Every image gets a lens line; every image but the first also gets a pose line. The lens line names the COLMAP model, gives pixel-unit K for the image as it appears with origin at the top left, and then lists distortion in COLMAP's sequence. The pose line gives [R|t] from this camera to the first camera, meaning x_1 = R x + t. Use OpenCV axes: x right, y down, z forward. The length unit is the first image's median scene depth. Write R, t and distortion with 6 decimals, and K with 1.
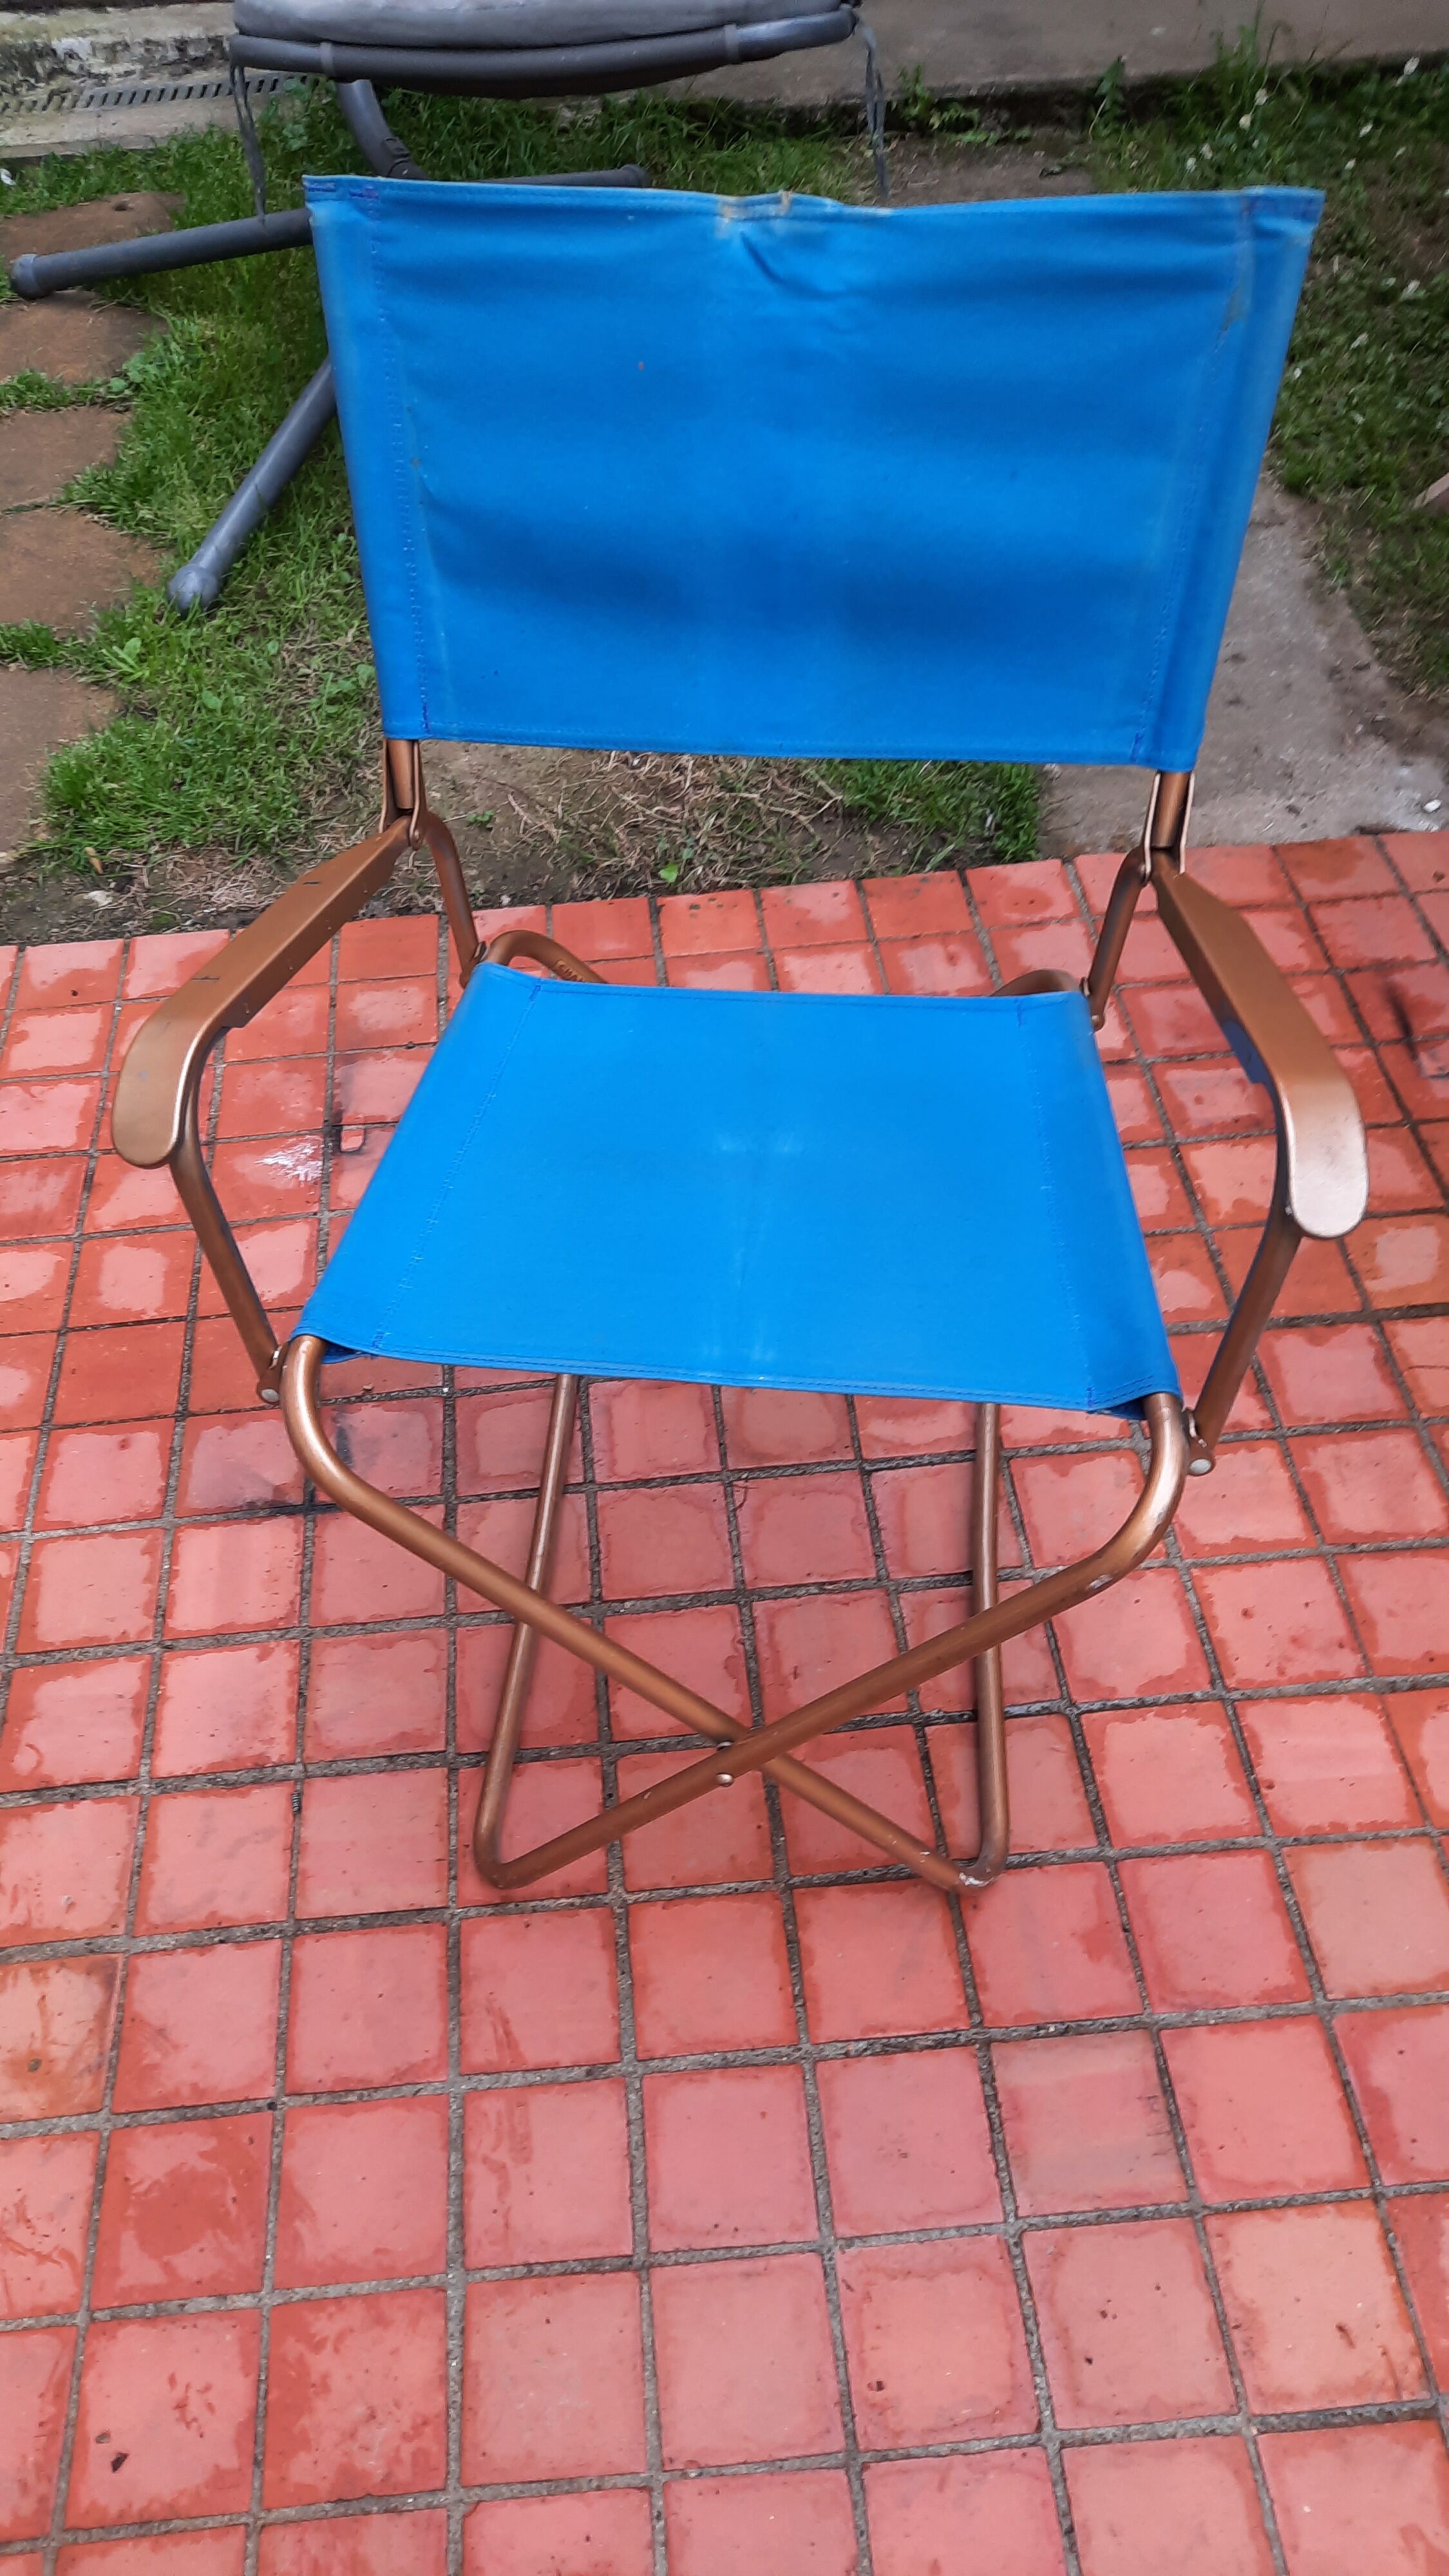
lens RADIAL K [[1870.5, 0, 700.9], [0, 1870.5, 1303.5], [0, 0, 1]] dist [0.043852, -0.043722]
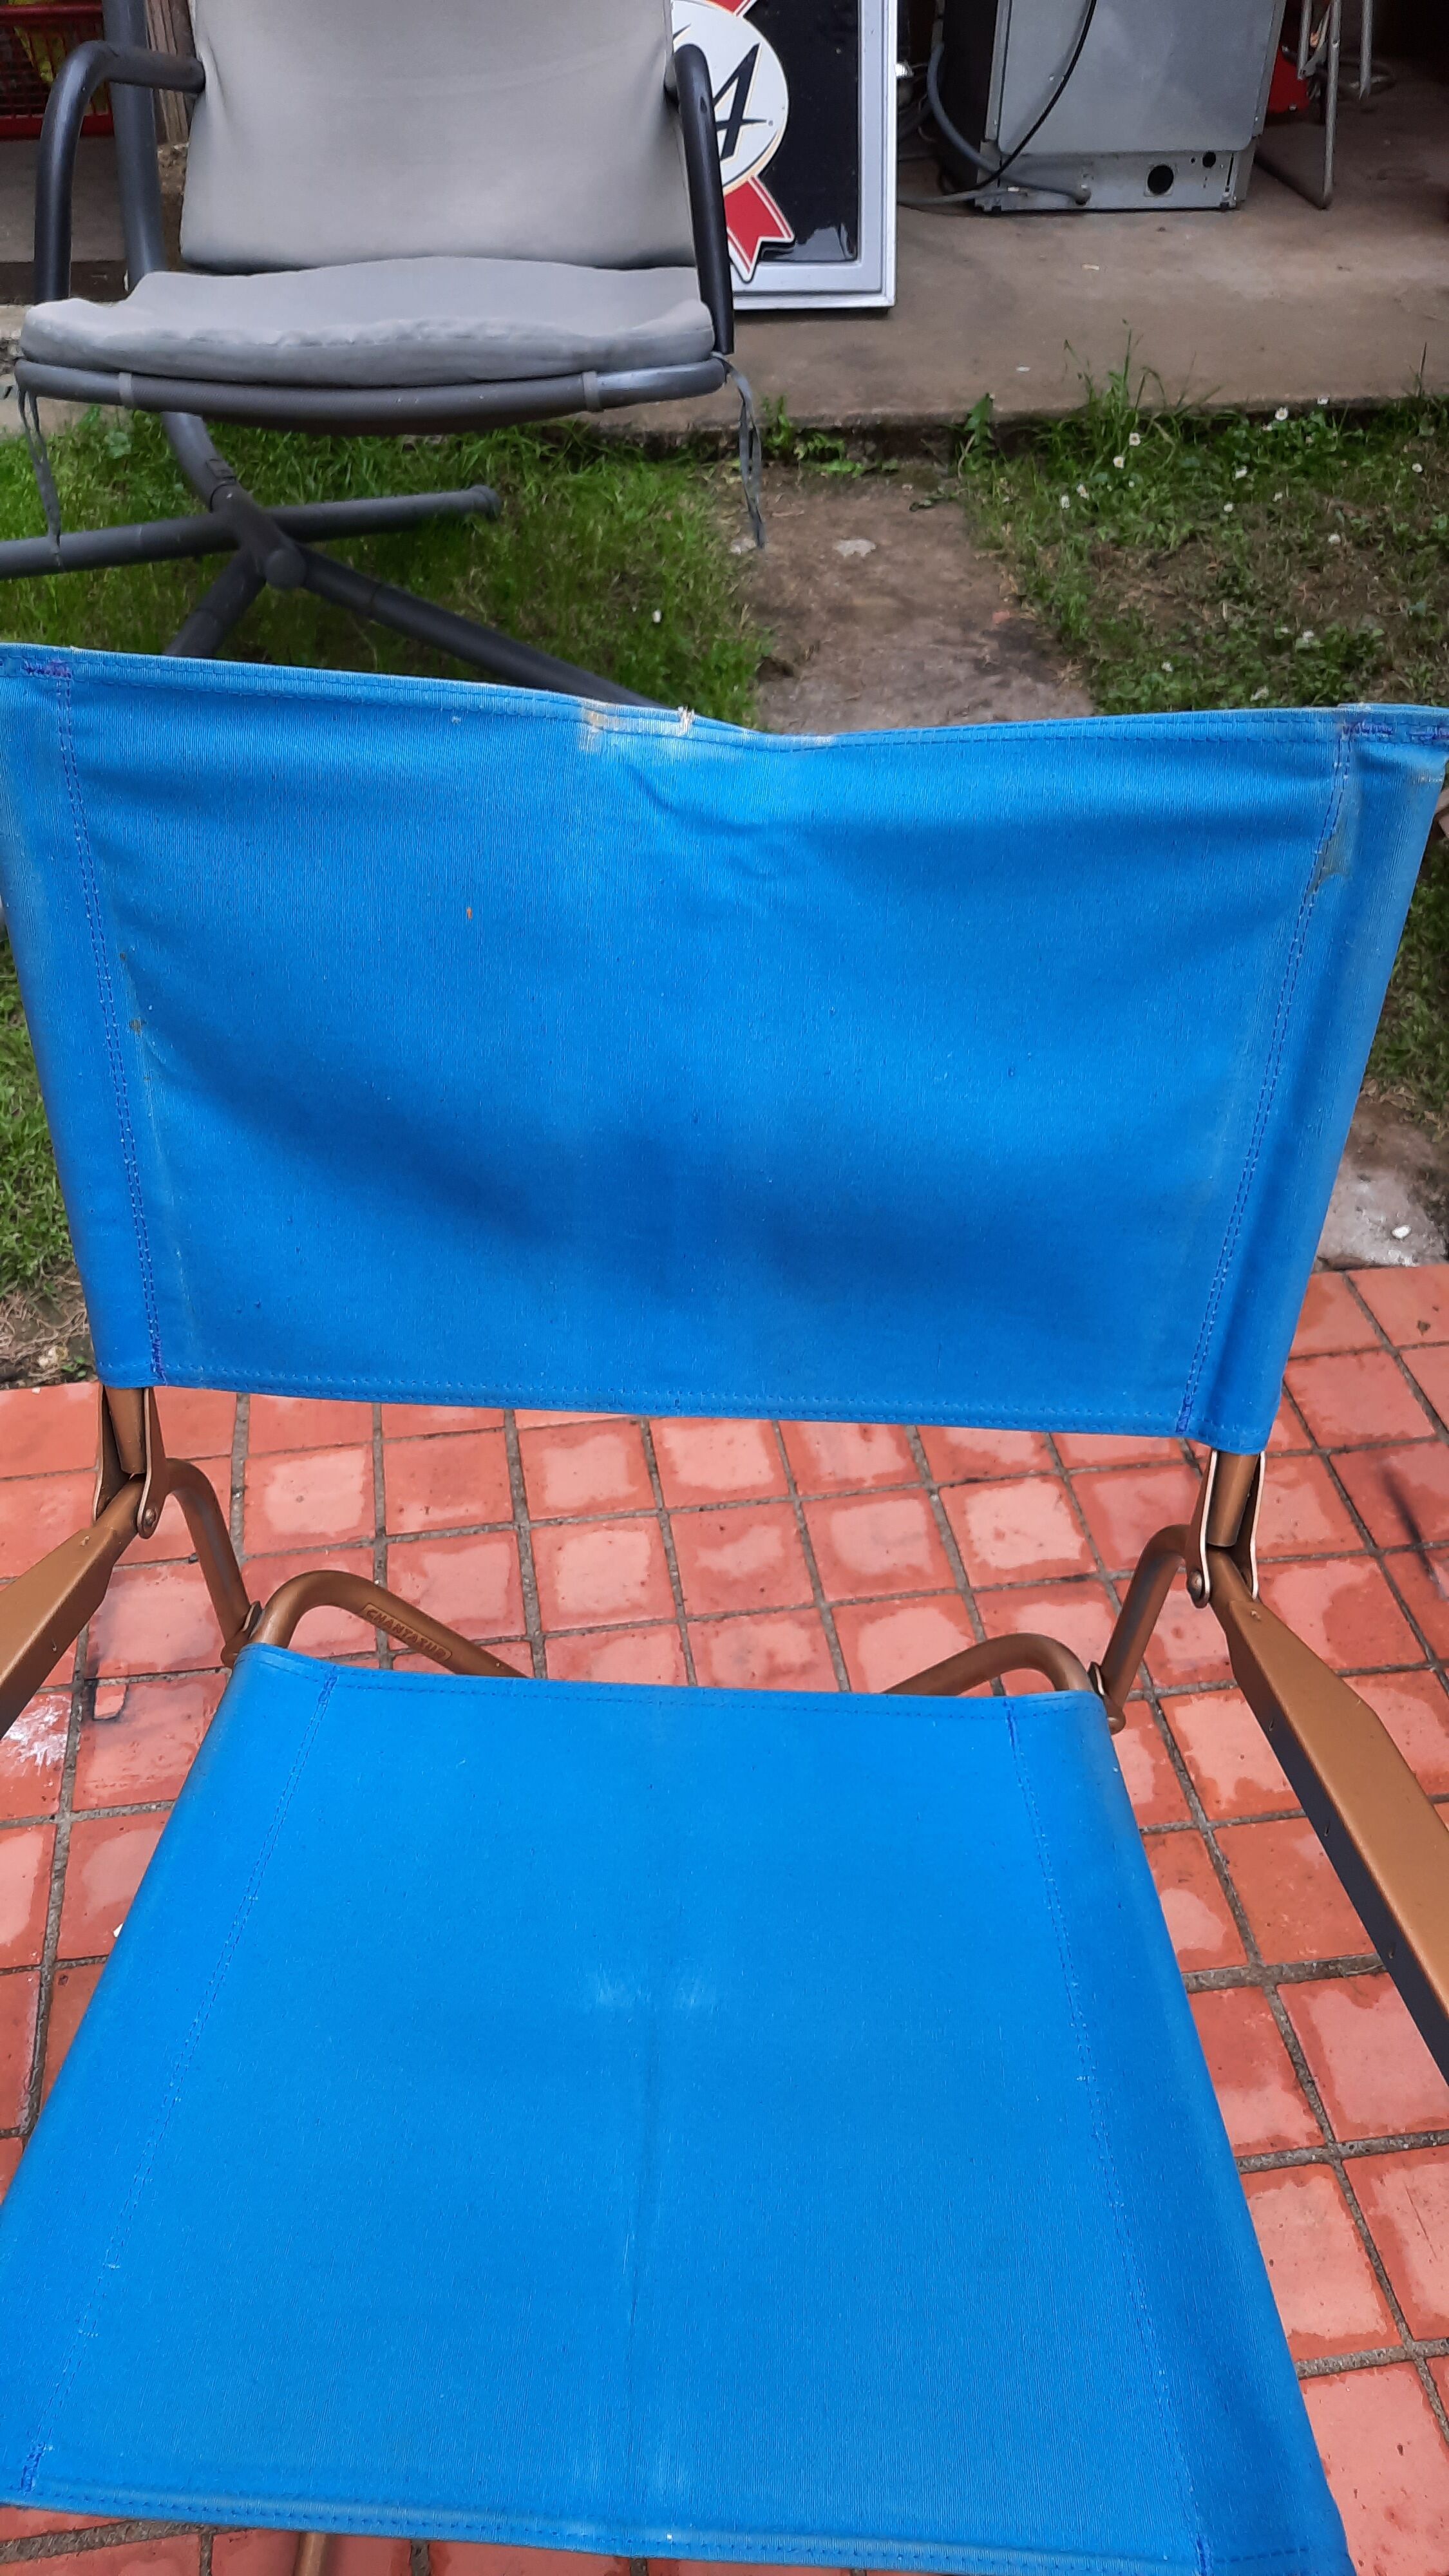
lens RADIAL K [[1870.5, 0, 706.8], [0, 1870.5, 1295.9], [0, 0, 1]] dist [0.043852, -0.043722]
pose [[0.996961, -0.005141, 0.077738, 0.000138], [0.014261, 0.993004, -0.117220, -0.166488], [-0.076591, 0.117972, 0.990059, 0.202318]]
